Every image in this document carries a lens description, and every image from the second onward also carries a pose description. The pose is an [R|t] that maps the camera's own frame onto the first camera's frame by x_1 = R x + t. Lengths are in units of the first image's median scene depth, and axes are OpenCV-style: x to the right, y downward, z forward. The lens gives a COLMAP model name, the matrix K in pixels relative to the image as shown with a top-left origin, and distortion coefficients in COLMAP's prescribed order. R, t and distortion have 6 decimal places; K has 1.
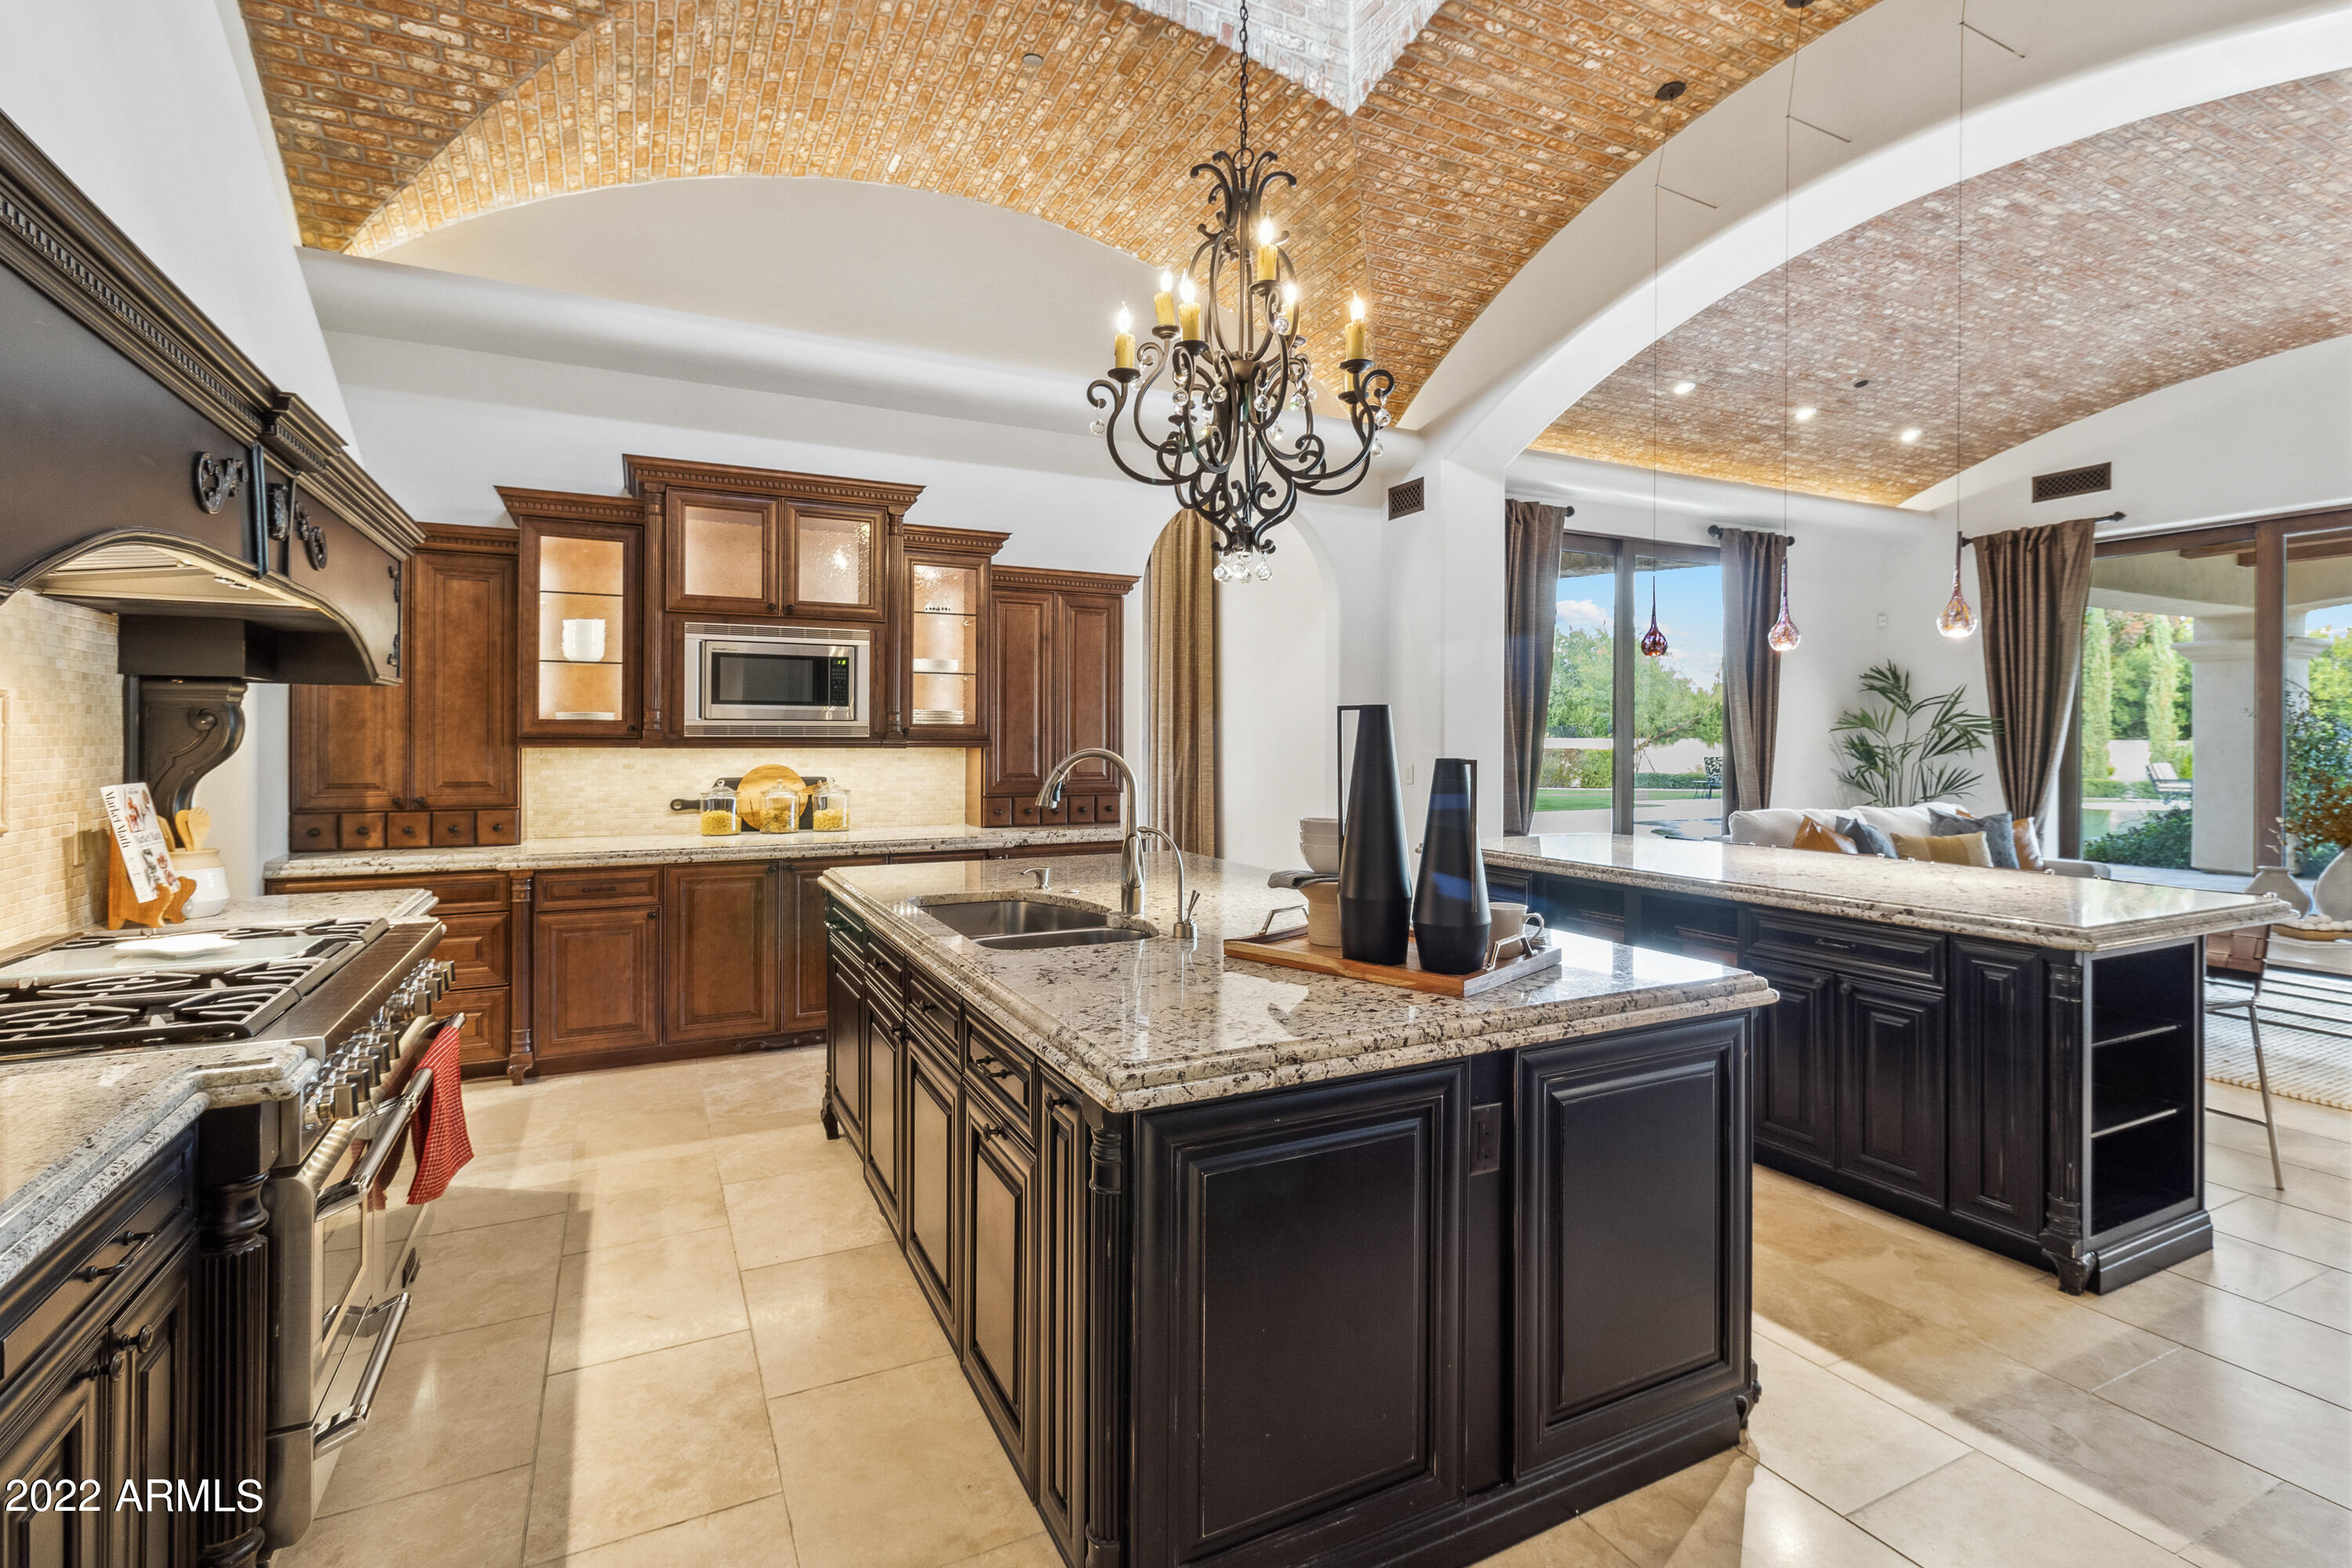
lens RADIAL K [[1122.9, 0, 1163.9], [0, 1122.9, 730.9], [0, 0, 1]] dist [0.000405, 0.000908]
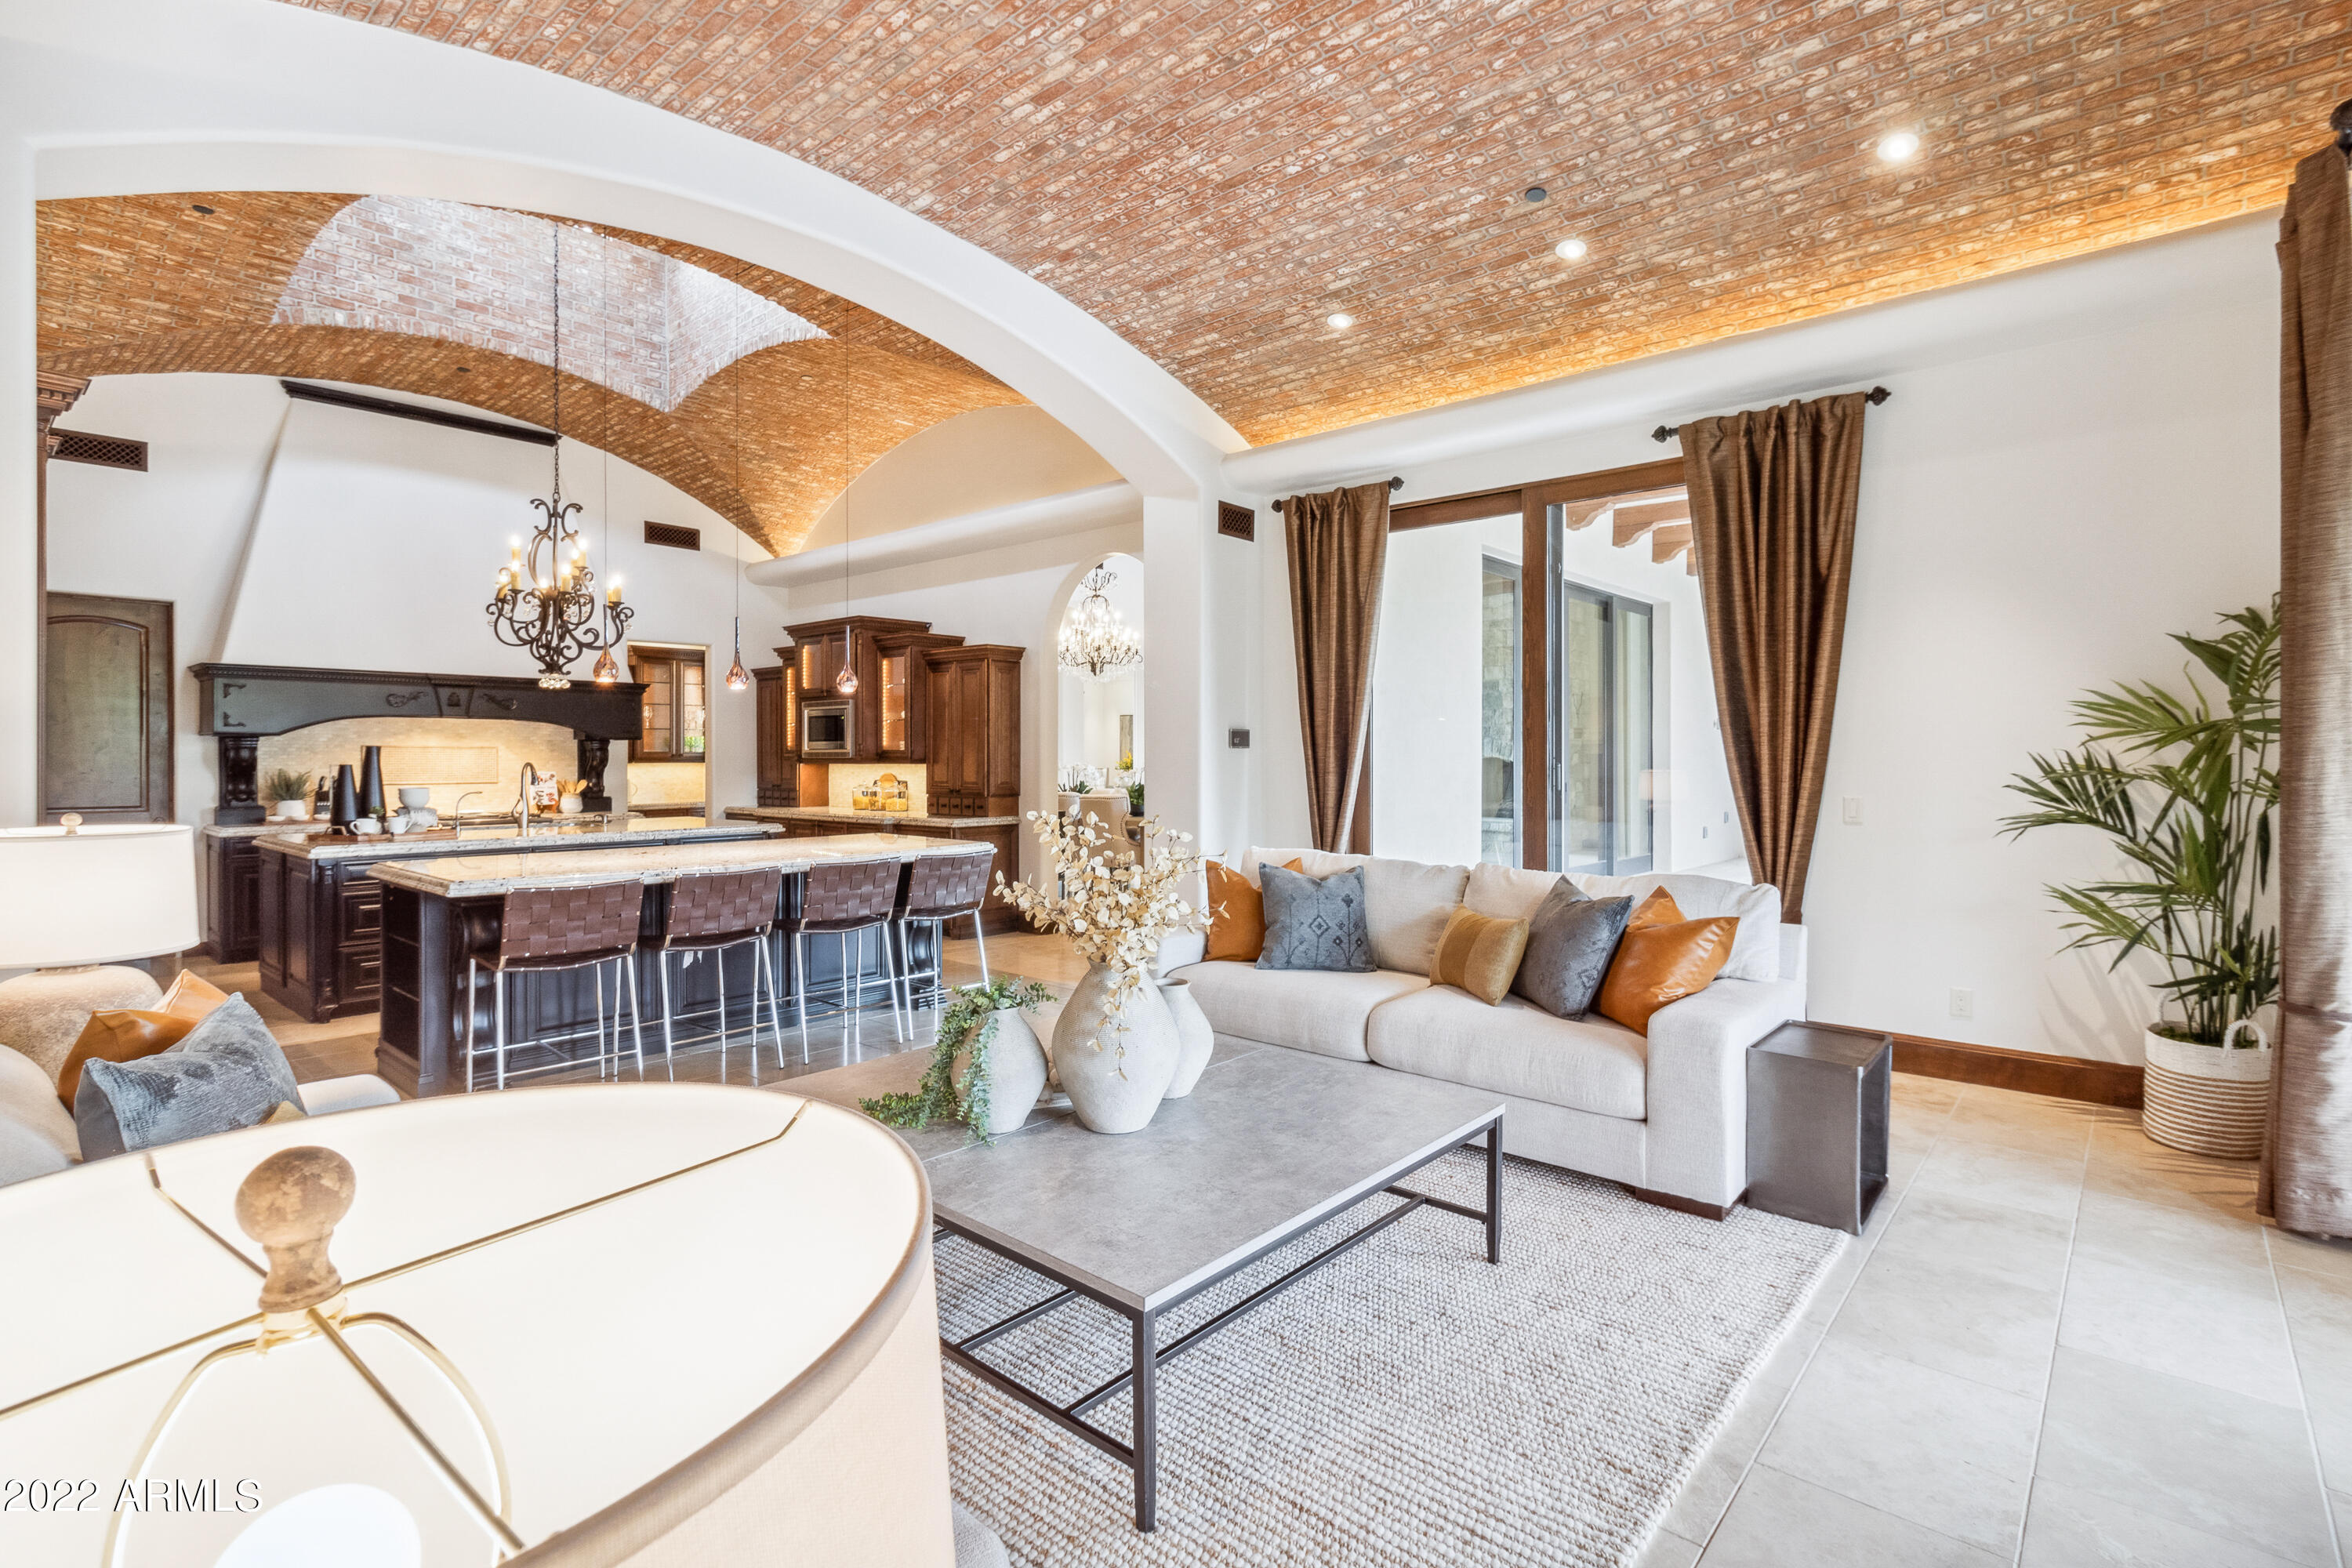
lens RADIAL K [[1122.9, 0, 1175.9], [0, 1122.9, 766.5], [0, 0, 1]] dist [0.000405, 0.000908]
pose [[0.357890, 0.005399, -0.933748, 1.003518], [0.005490, 0.999954, 0.007886, 0.005028], [0.933747, -0.007949, 0.357844, 0.514539]]
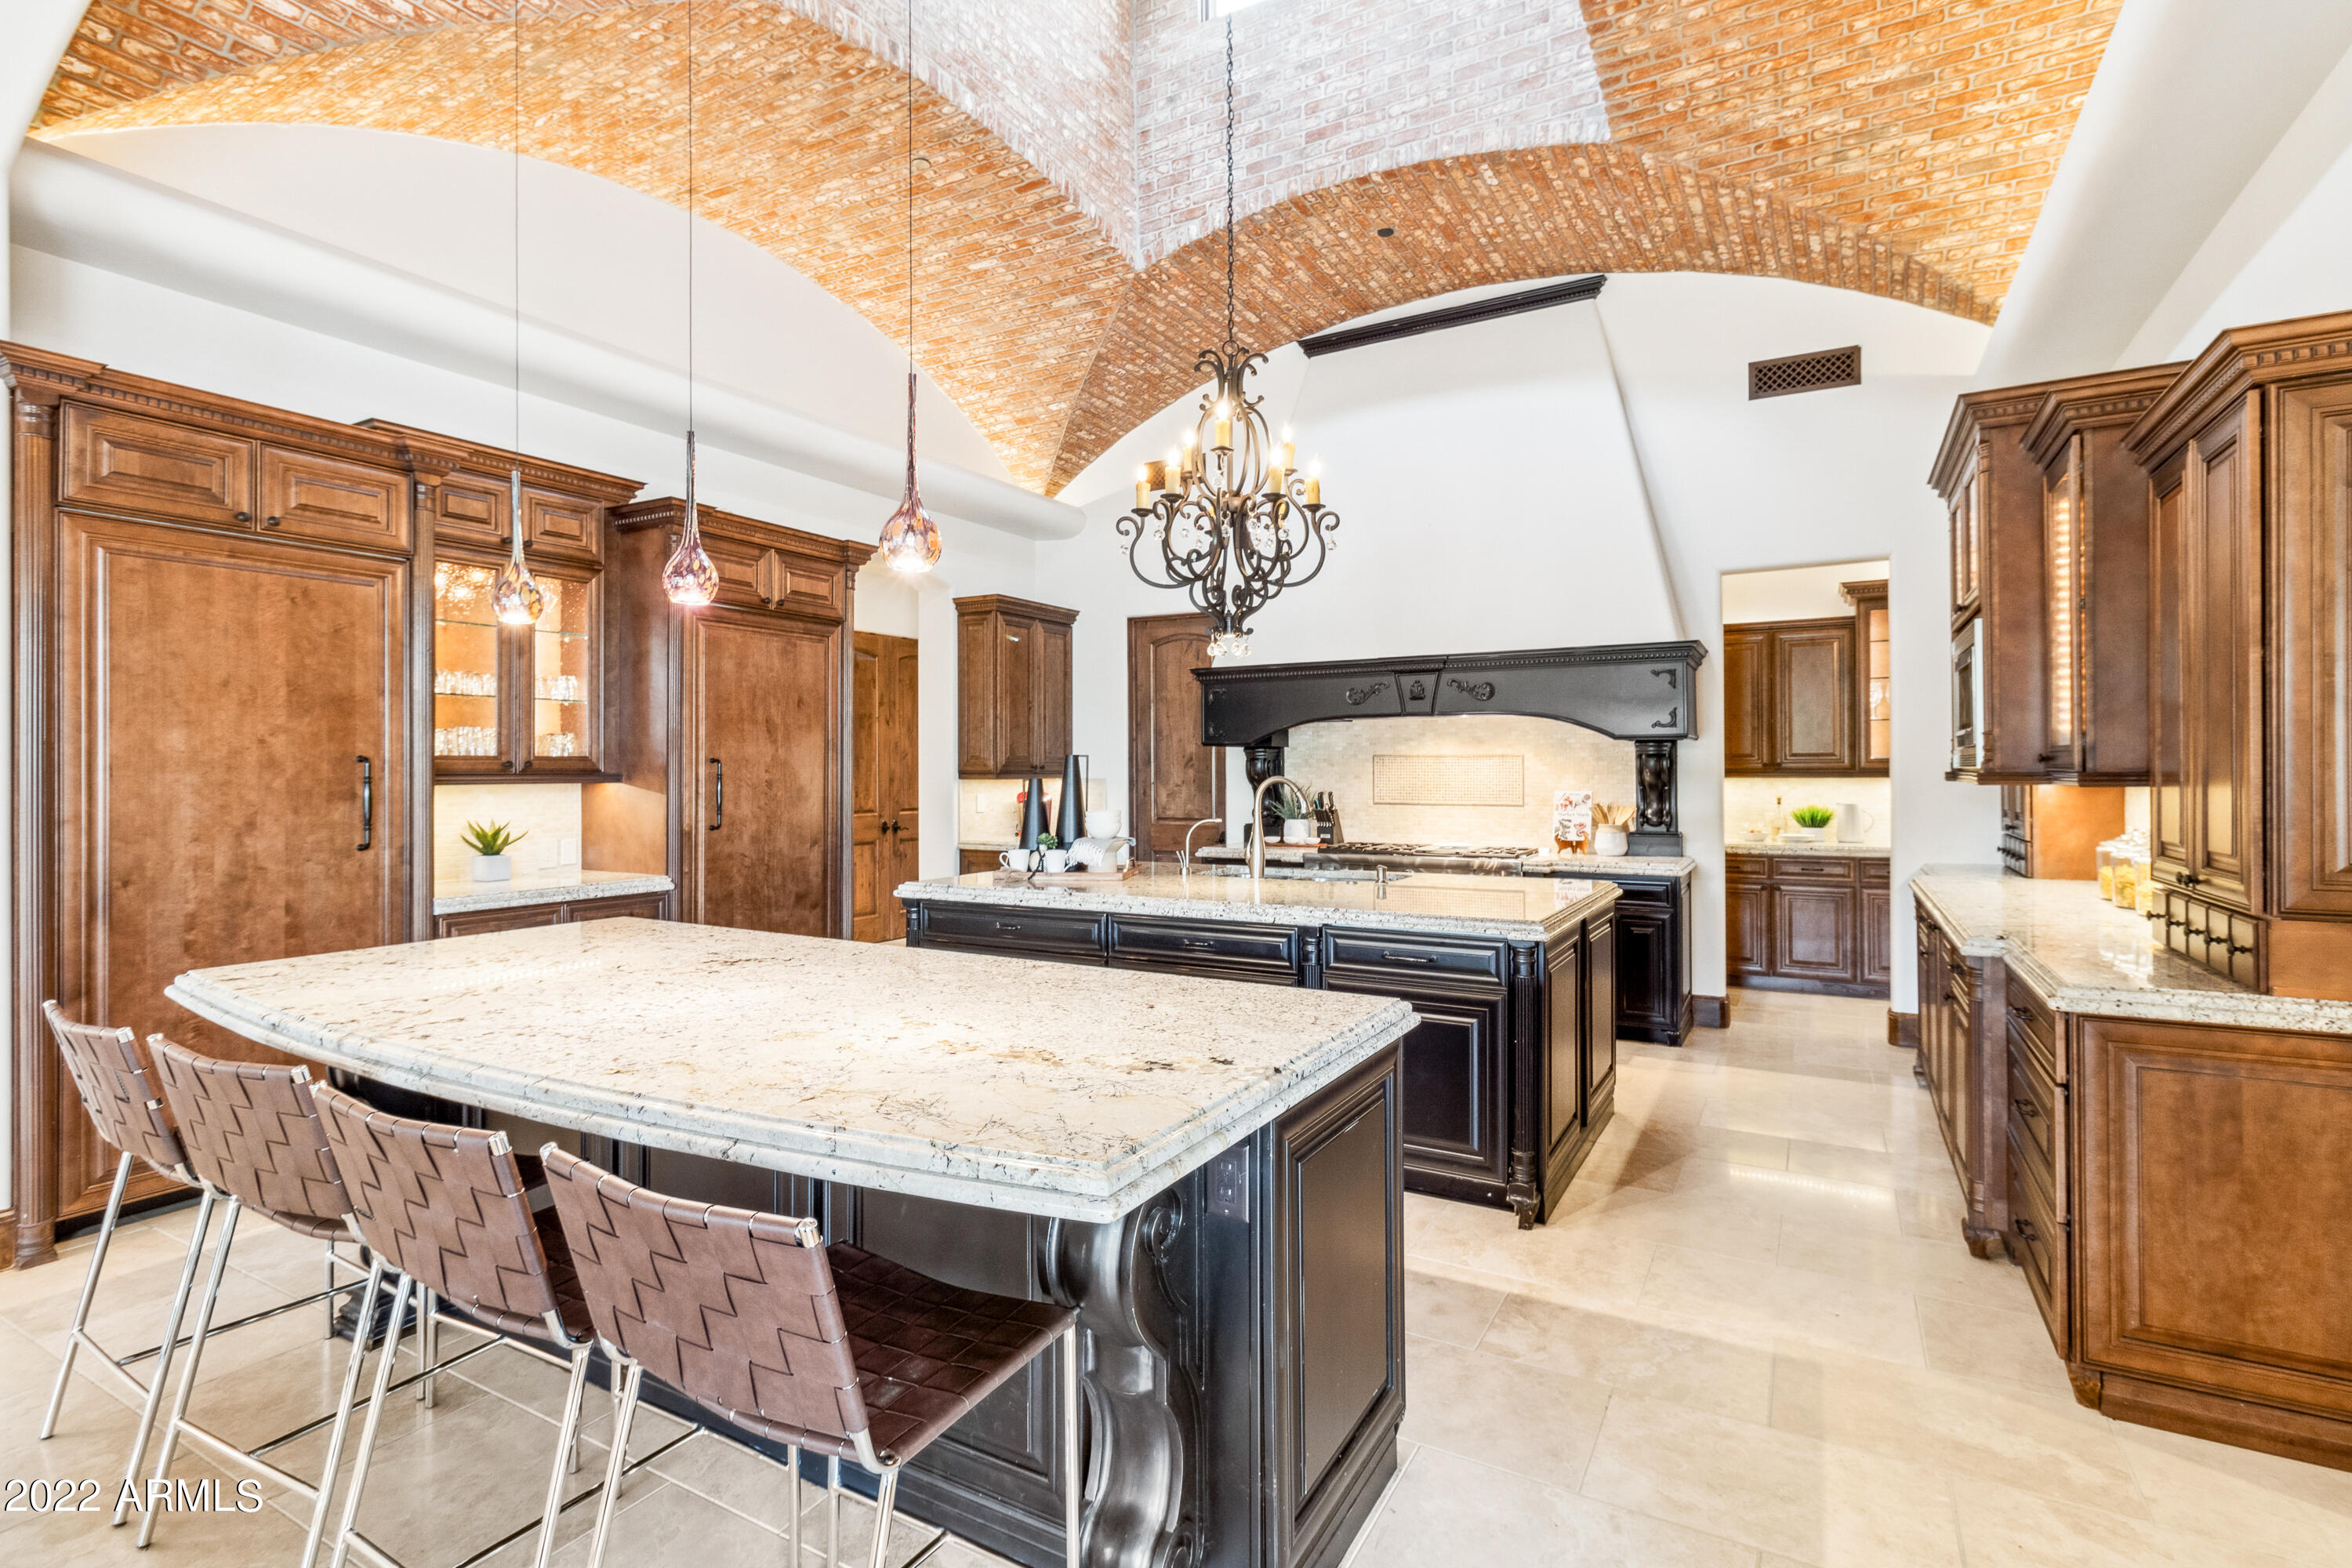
lens RADIAL K [[1122.9, 0, 1173.8], [0, 1122.9, 778.4], [0, 0, 1]] dist [0.000405, 0.000908]
pose [[-0.843376, -0.008467, -0.537257, 0.341282], [-0.002889, 0.999933, -0.011223, 0.017157], [0.537316, -0.007913, -0.843344, 0.817991]]
